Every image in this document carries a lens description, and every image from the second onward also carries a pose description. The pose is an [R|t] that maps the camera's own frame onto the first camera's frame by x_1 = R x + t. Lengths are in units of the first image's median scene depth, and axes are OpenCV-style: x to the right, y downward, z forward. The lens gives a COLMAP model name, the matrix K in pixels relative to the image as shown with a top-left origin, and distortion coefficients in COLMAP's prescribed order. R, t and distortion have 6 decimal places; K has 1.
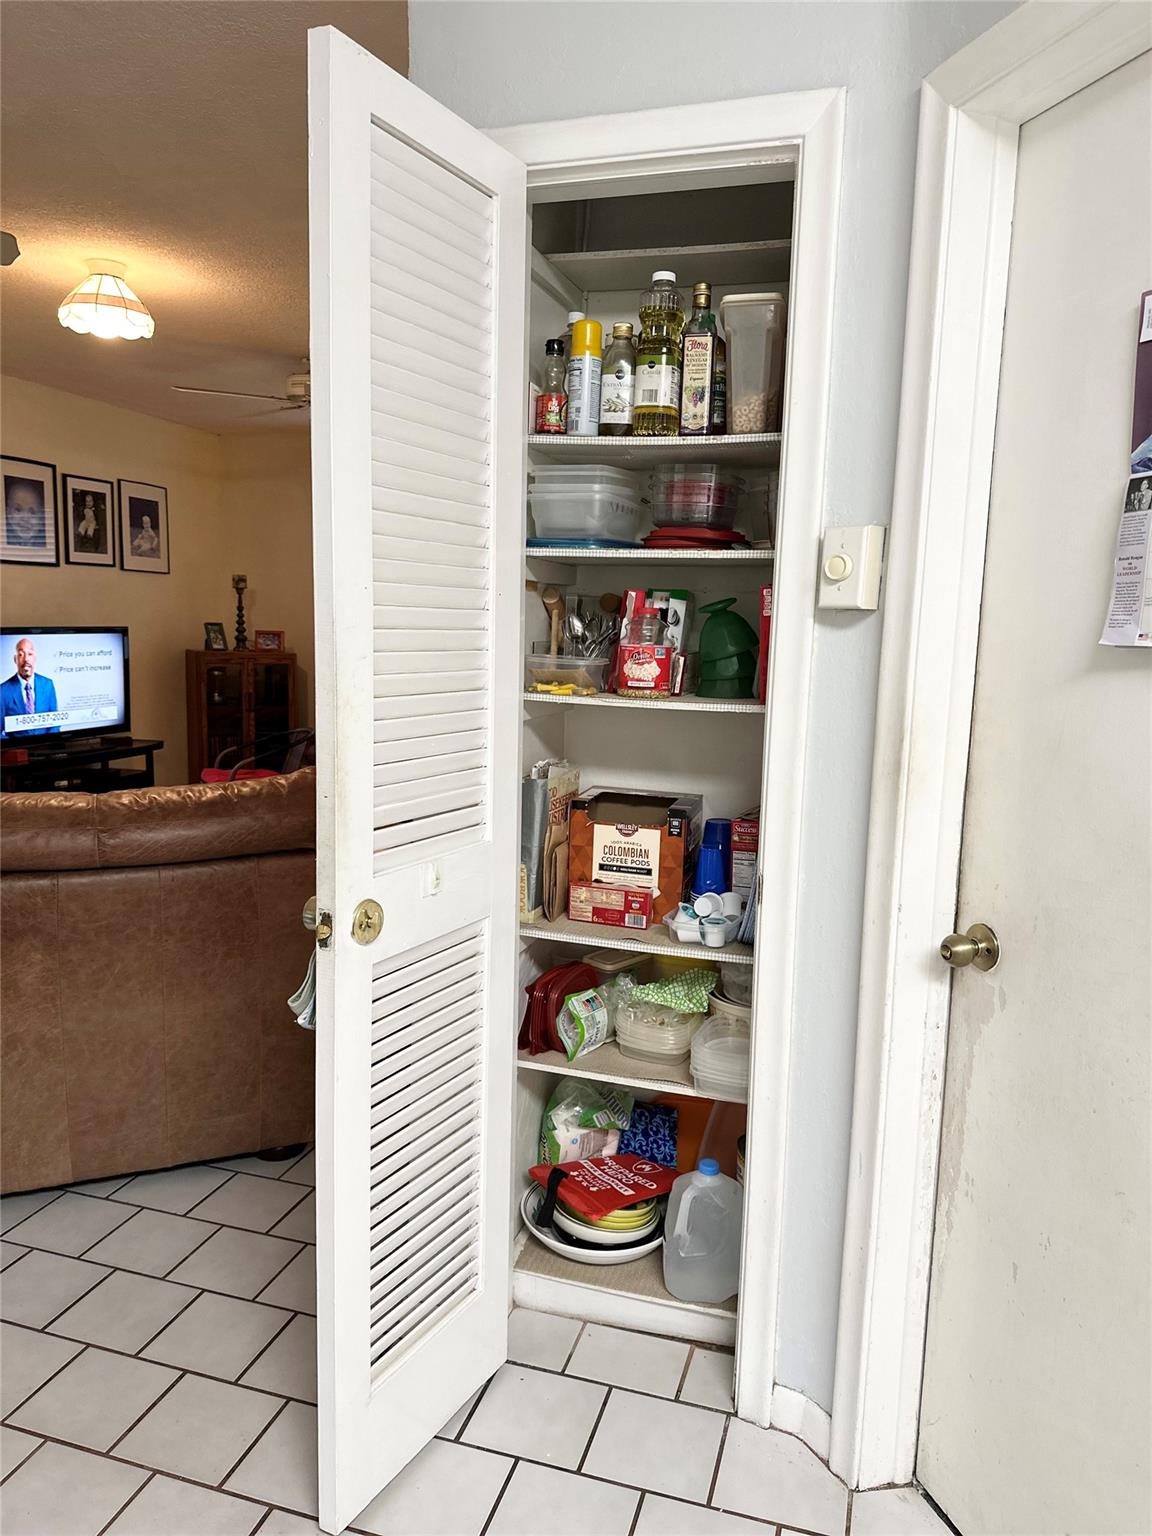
lens RADIAL K [[1083.0, 0, 577.6], [0, 1083.0, 781.4], [0, 0, 1]] dist [0.156034, -0.278014]
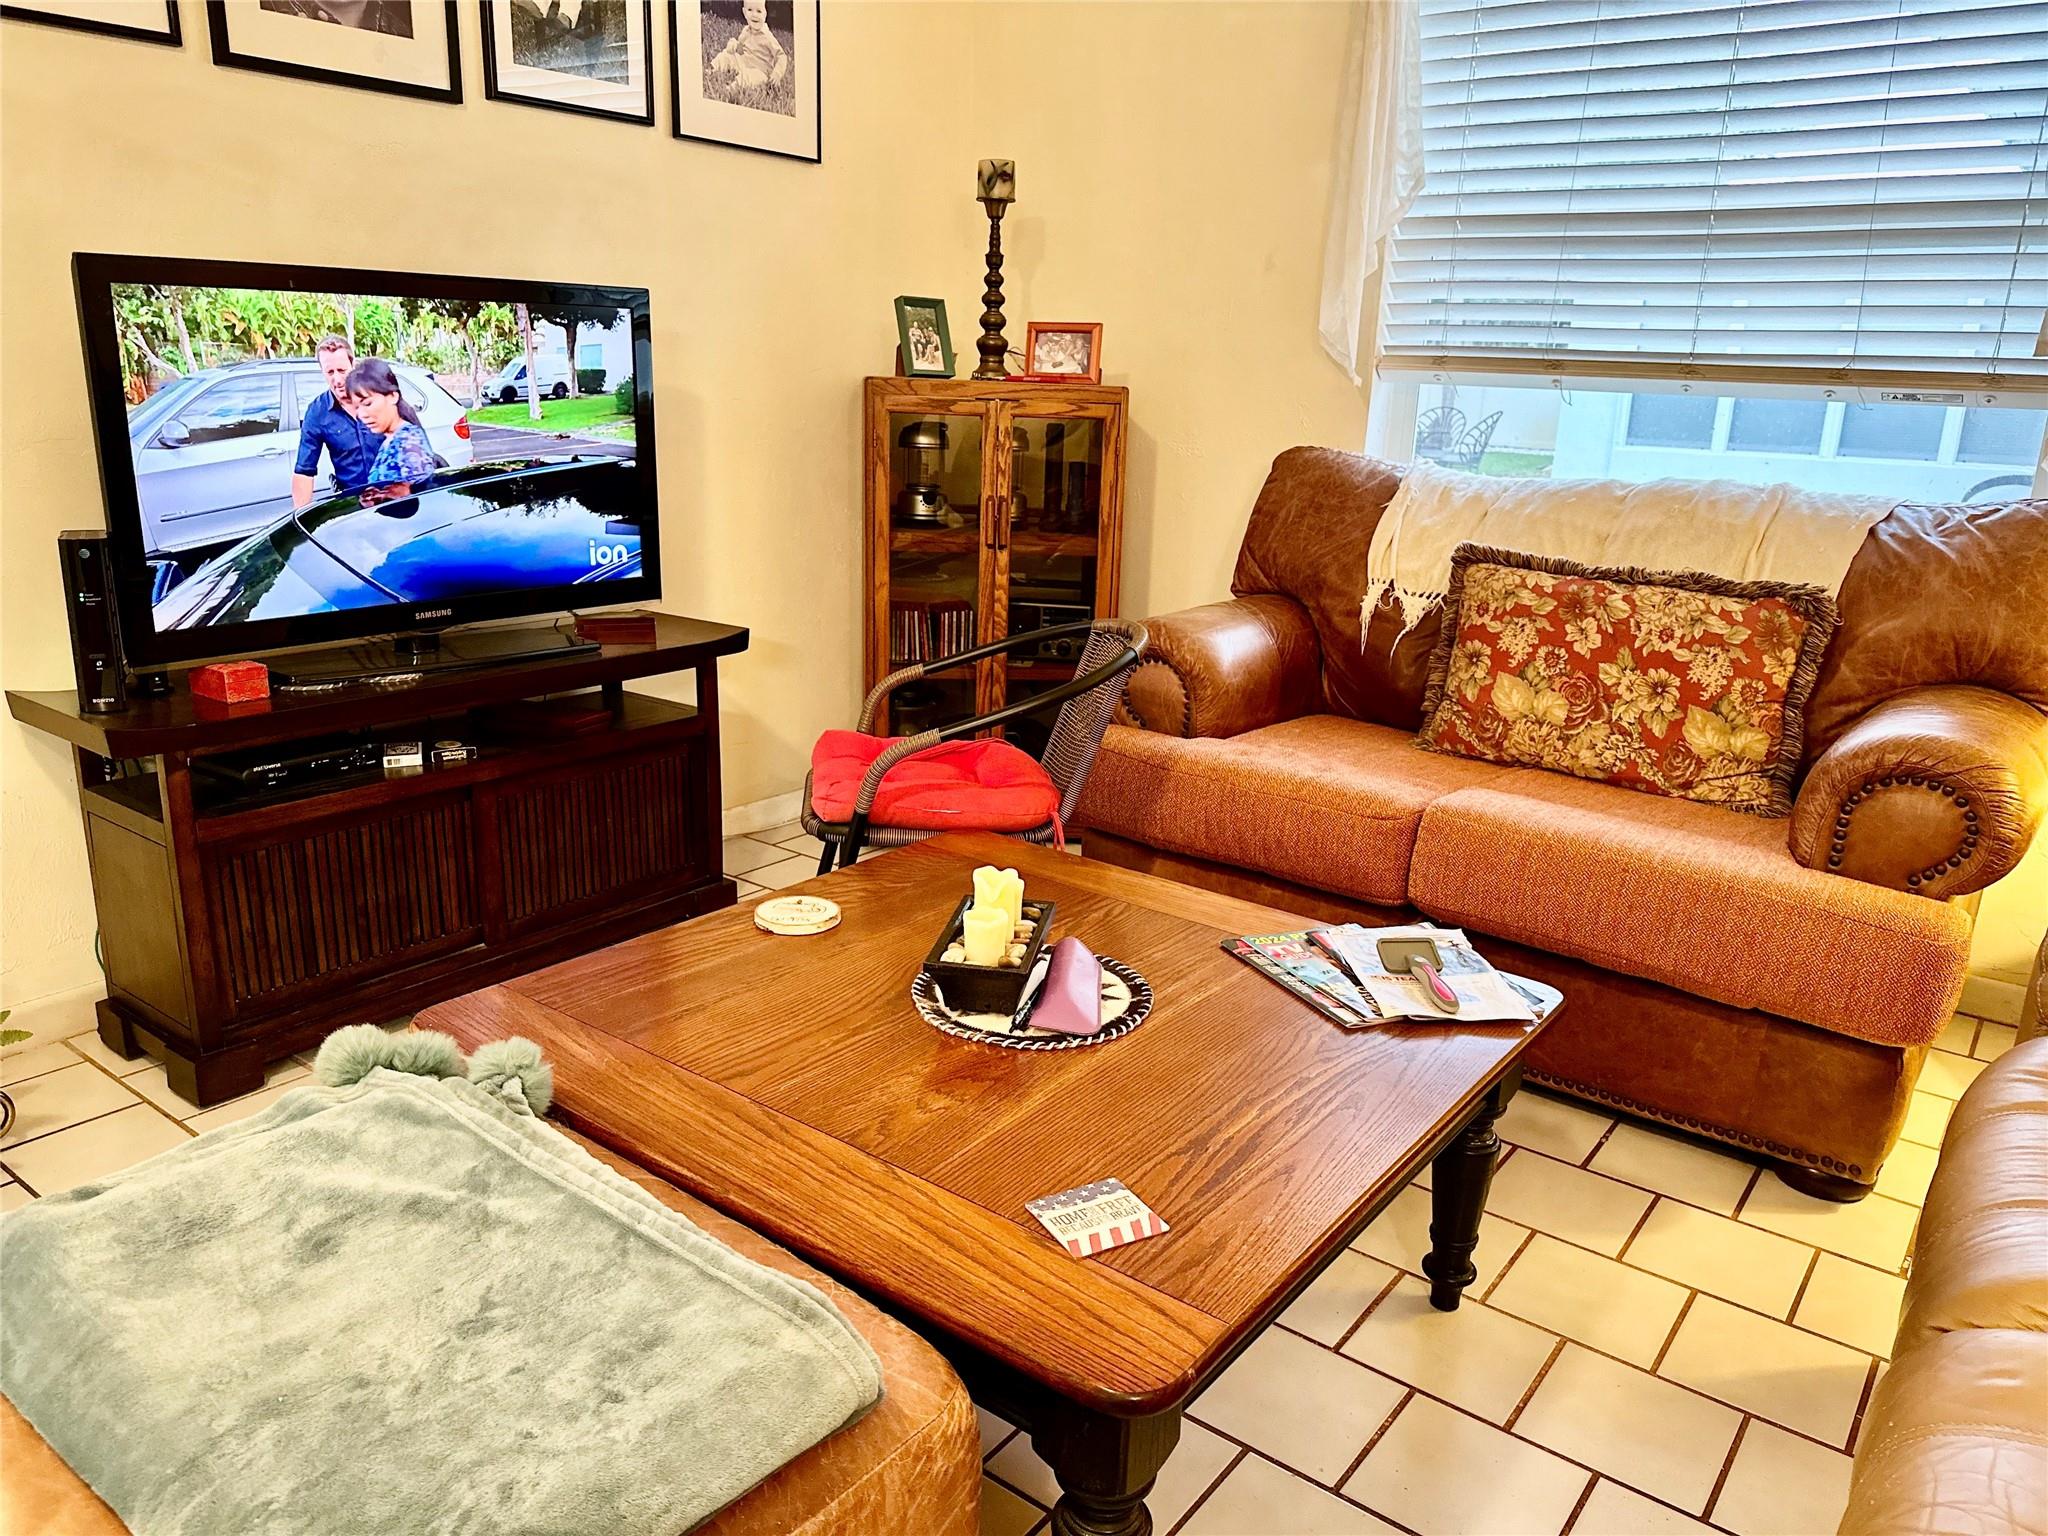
lens RADIAL K [[1444.0, 0, 1024.0], [0, 1444.0, 768.0], [0, 0, 1]] dist [0.156034, -0.278014]
pose [[0.937607, 0.090482, -0.335716, -0.120416], [-0.054598, 0.991882, 0.114848, -0.046882], [0.343383, -0.089353, 0.934936, 0.540661]]
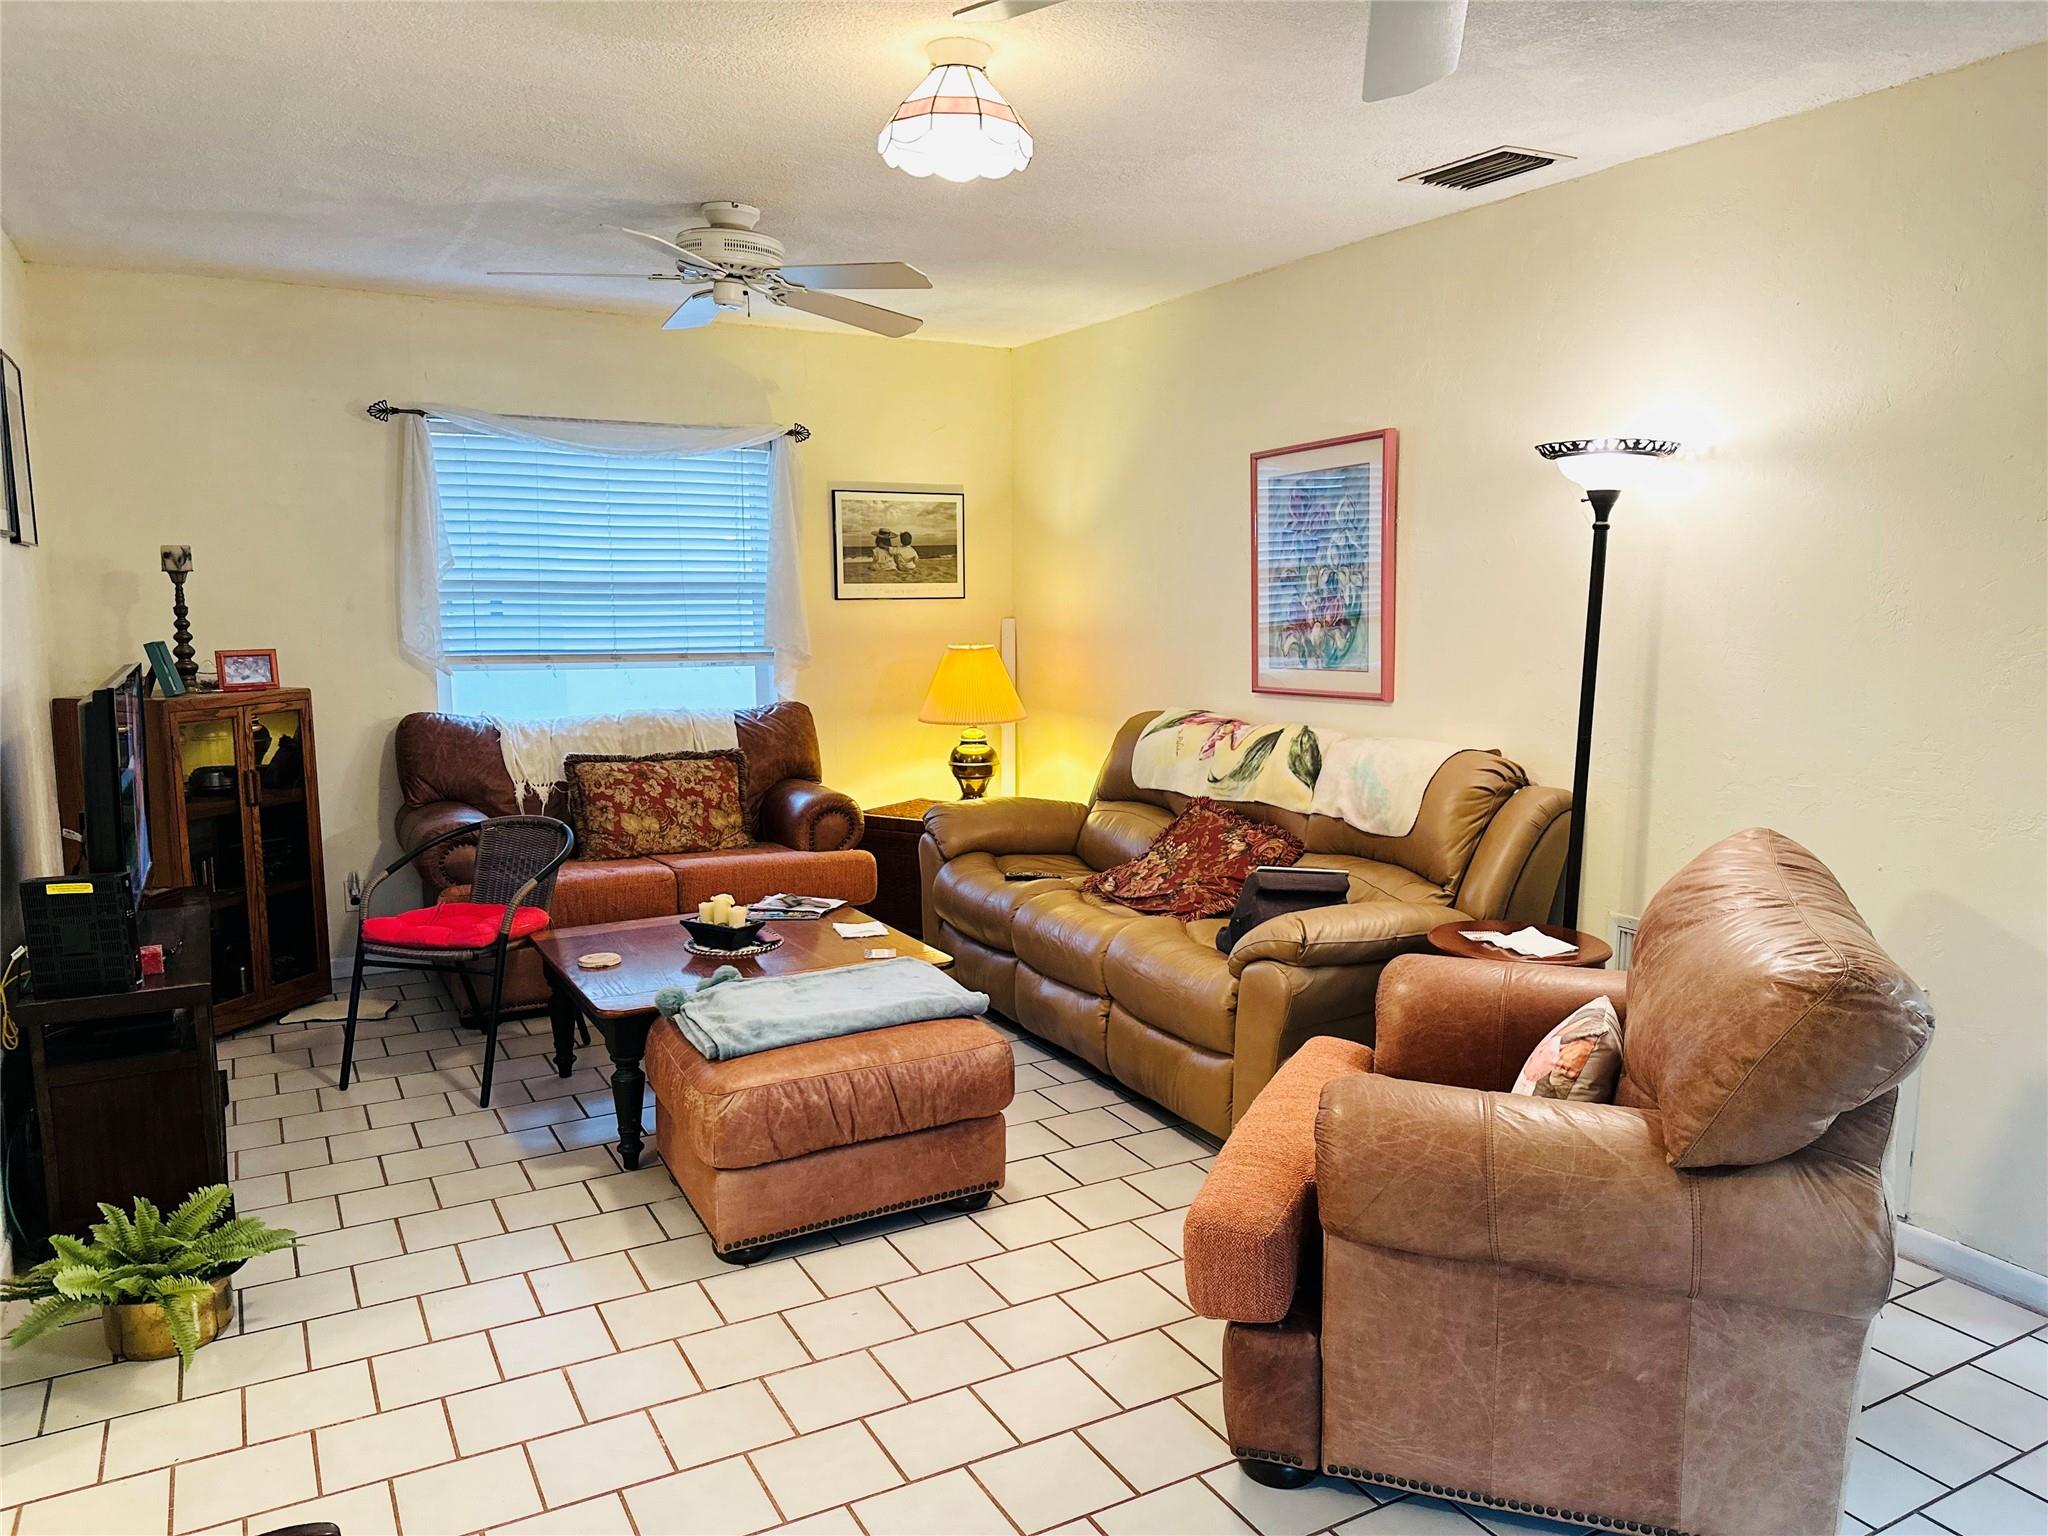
lens RADIAL K [[1444.0, 0, 1024.0], [0, 1444.0, 768.0], [0, 0, 1]] dist [0.156034, -0.278014]
pose [[0.704814, -0.125947, 0.698123, -0.527100], [0.130285, 0.990356, 0.047135, -0.066986], [-0.697326, 0.057733, 0.714425, 0.243118]]
